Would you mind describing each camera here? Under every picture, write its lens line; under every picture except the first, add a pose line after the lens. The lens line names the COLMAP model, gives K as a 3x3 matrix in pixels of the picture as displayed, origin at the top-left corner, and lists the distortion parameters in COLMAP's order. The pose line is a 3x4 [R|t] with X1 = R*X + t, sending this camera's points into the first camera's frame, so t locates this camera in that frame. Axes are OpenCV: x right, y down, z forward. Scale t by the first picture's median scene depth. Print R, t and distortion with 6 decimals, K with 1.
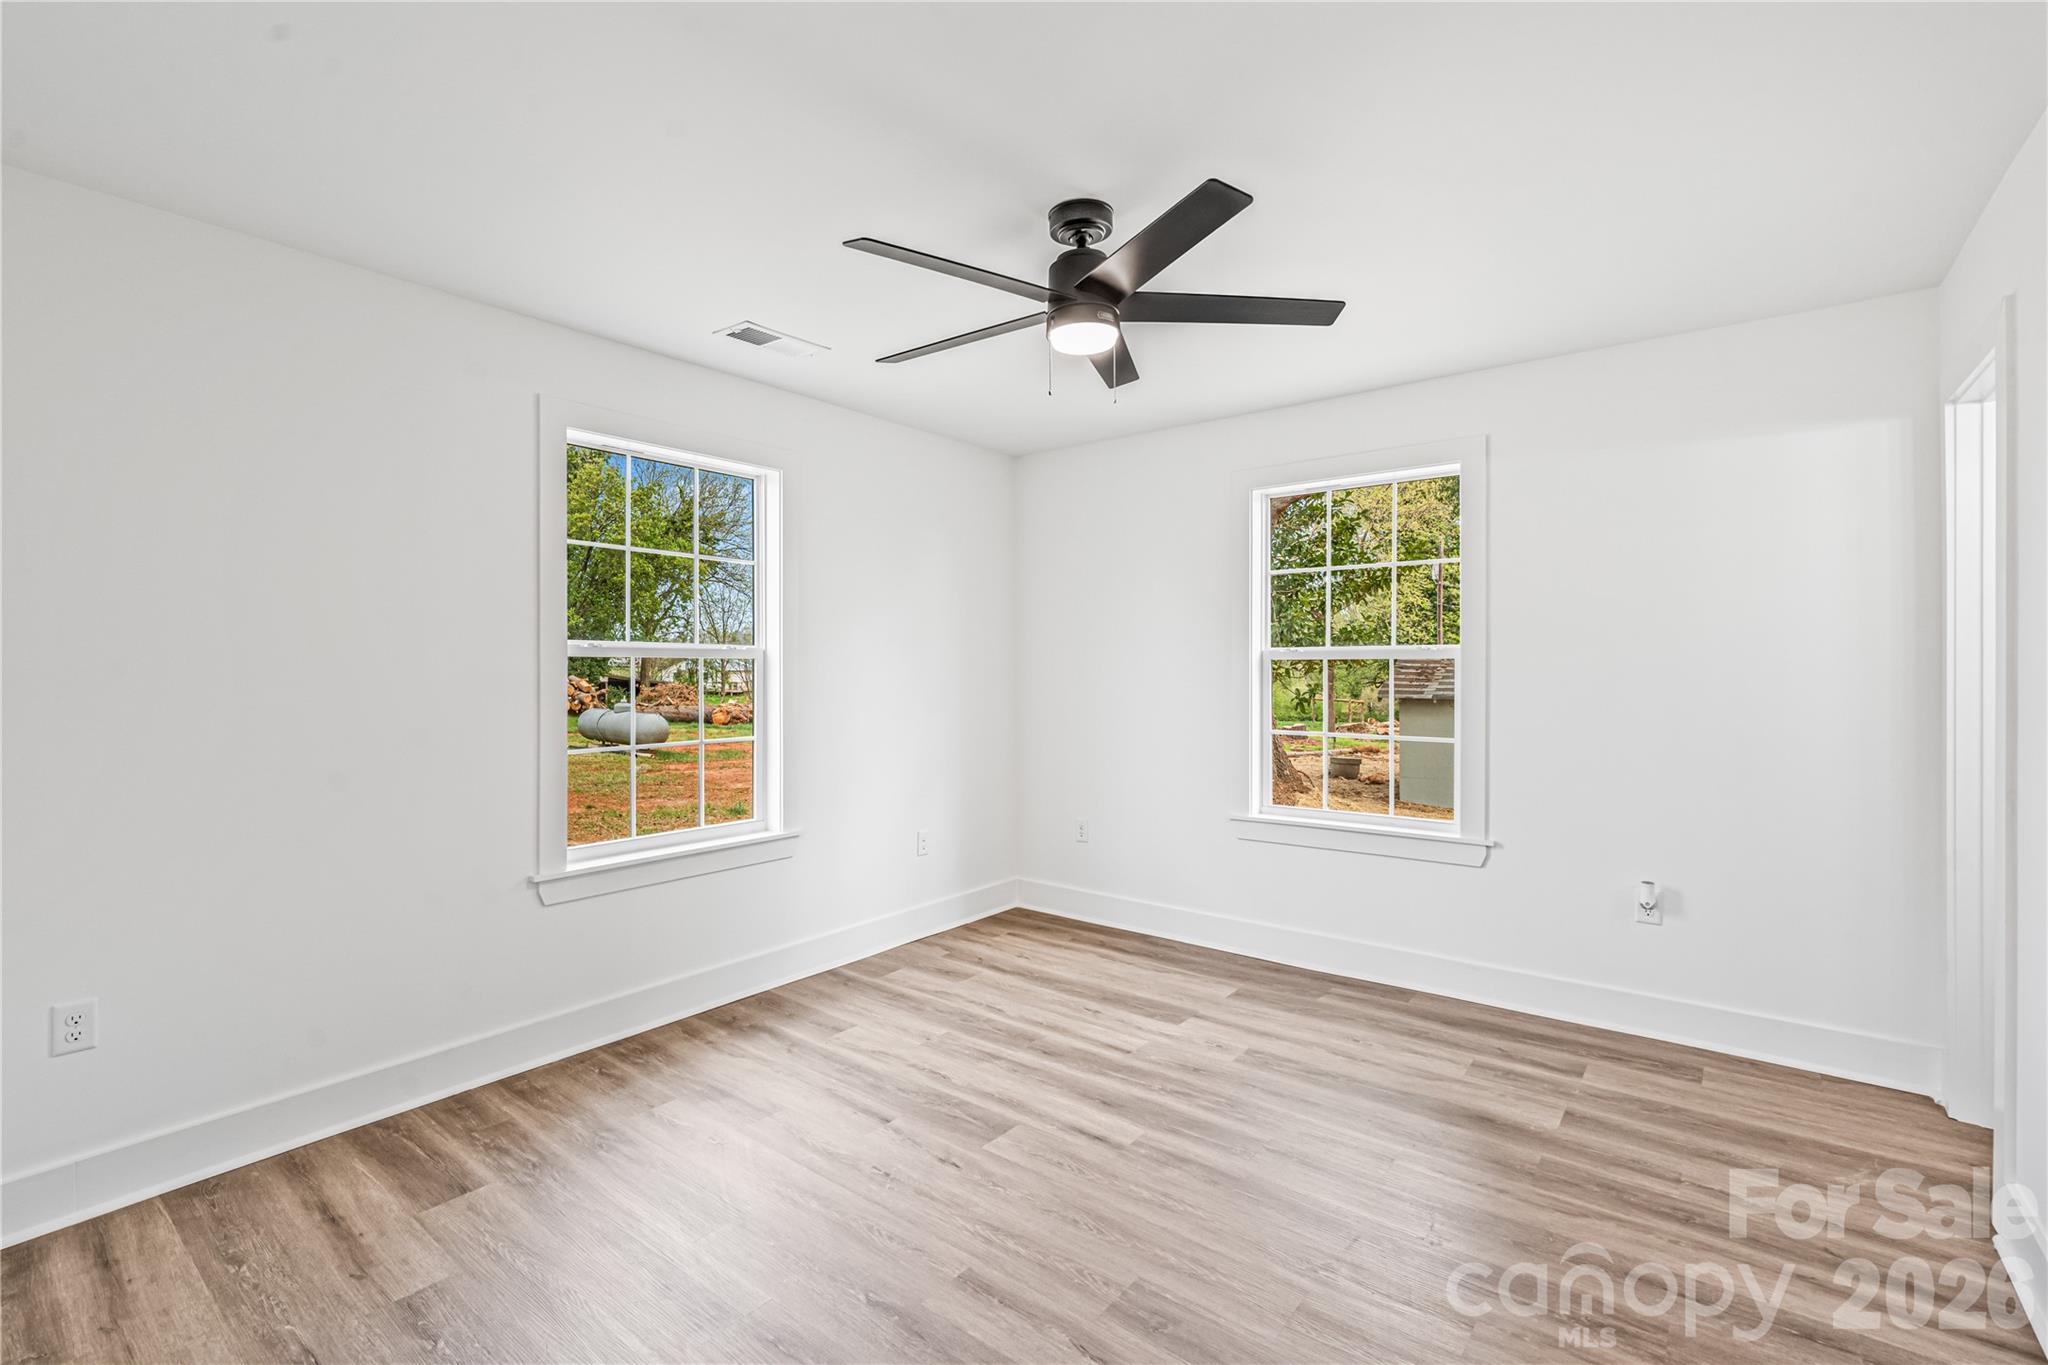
lens RADIAL K [[929.0, 0, 1020.3], [0, 929.0, 678.2], [0, 0, 1]] dist [0.000001, 0.000205]
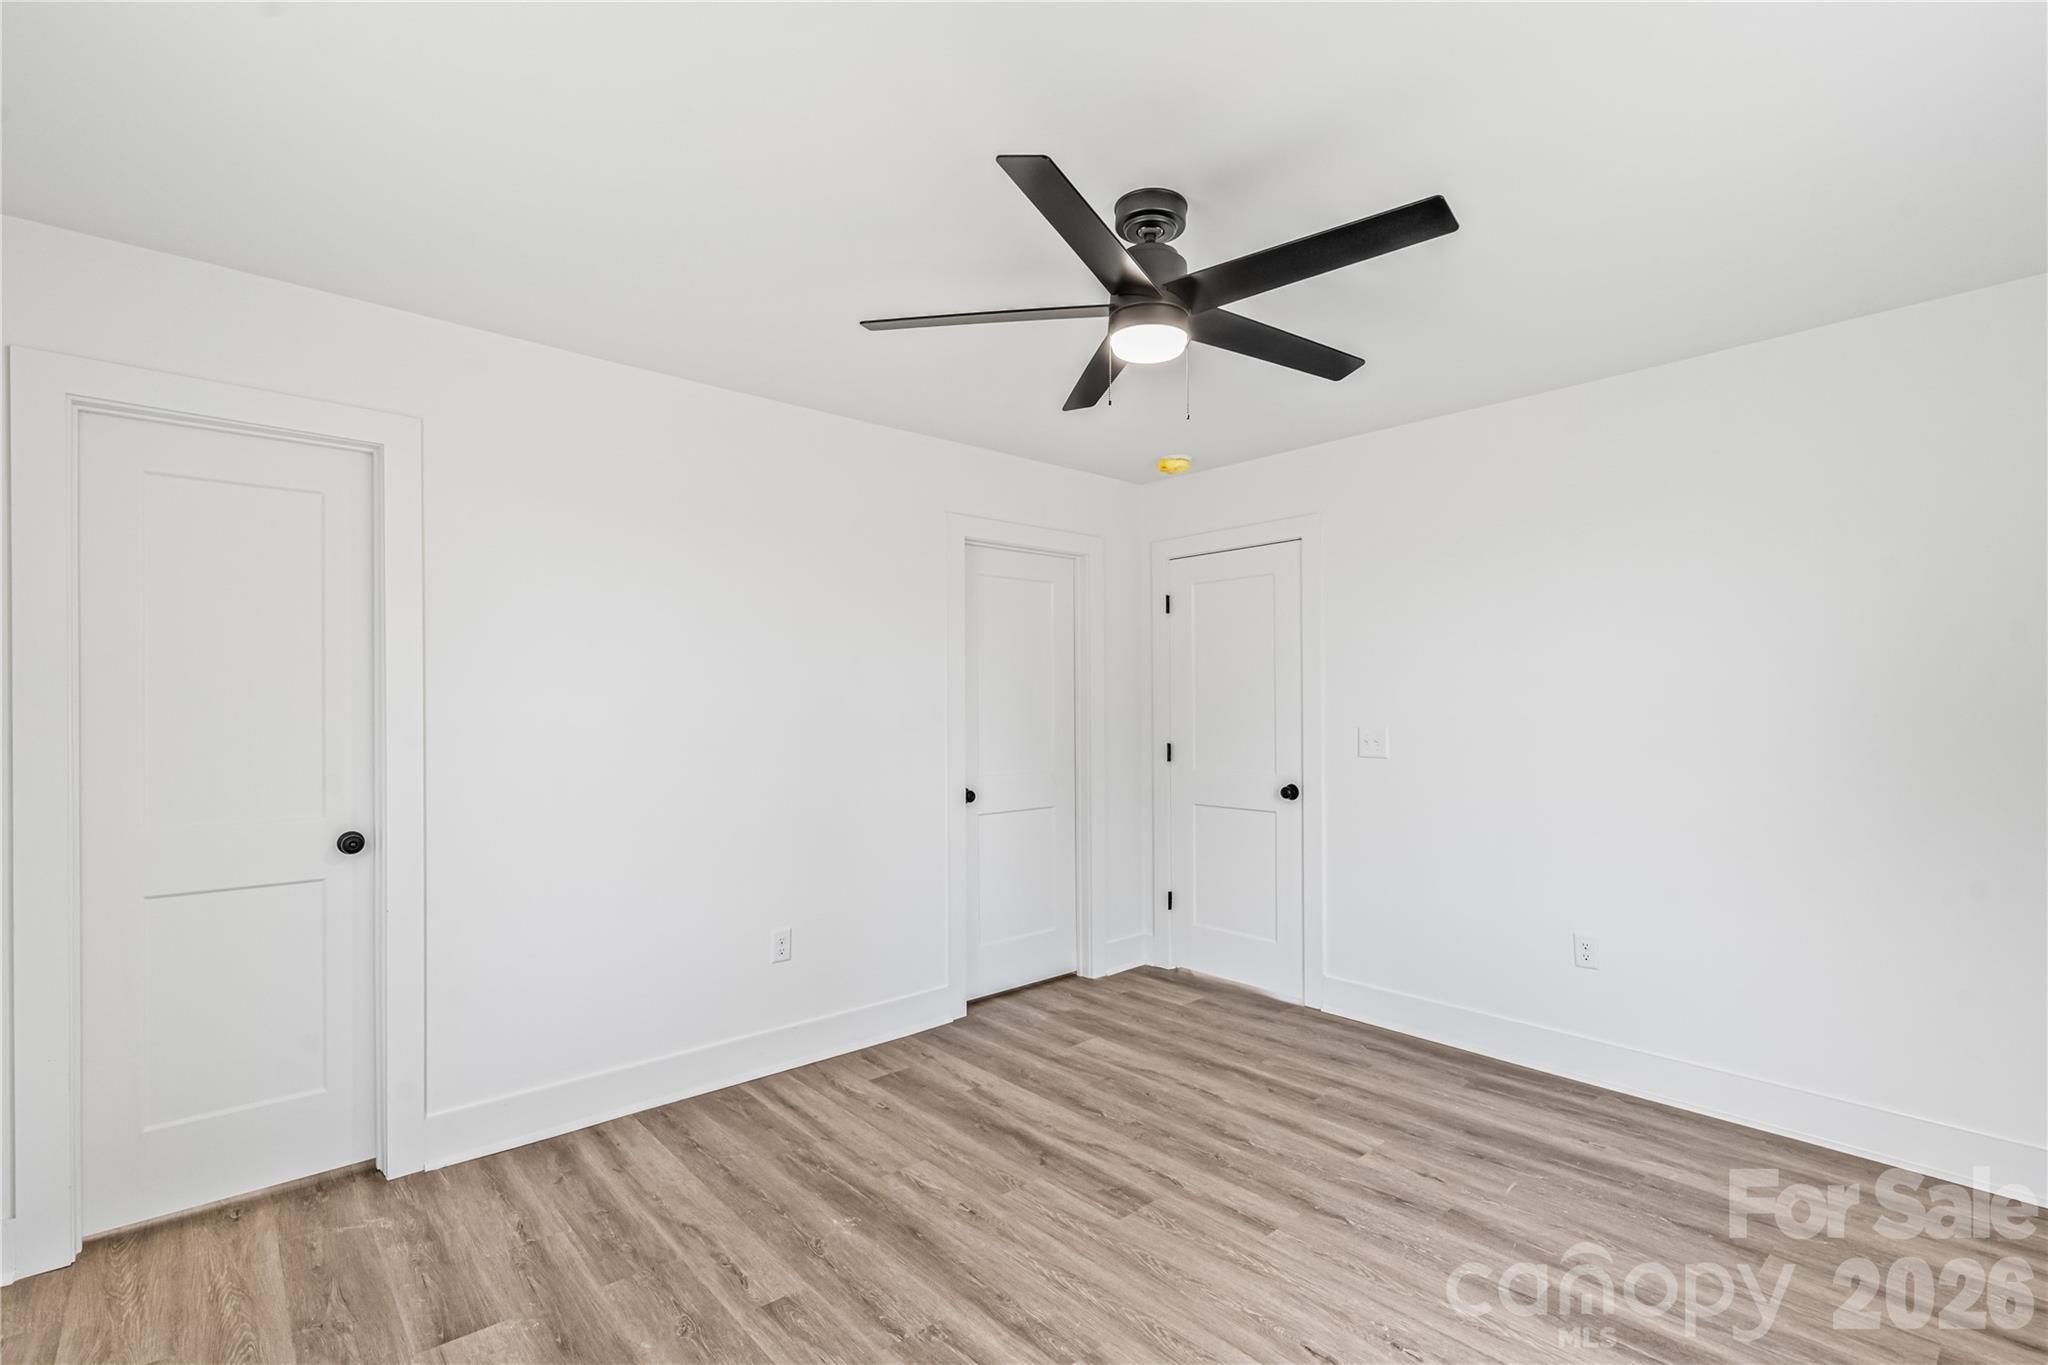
lens RADIAL K [[929.0, 0, 1026.0], [0, 929.0, 693.6], [0, 0, 1]] dist [0.000001, 0.000205]
pose [[-0.983591, 0.004408, 0.180361, 0.025508], [0.002941, 0.999960, -0.008402, -0.024097], [-0.180391, -0.007734, -0.983565, 2.038403]]
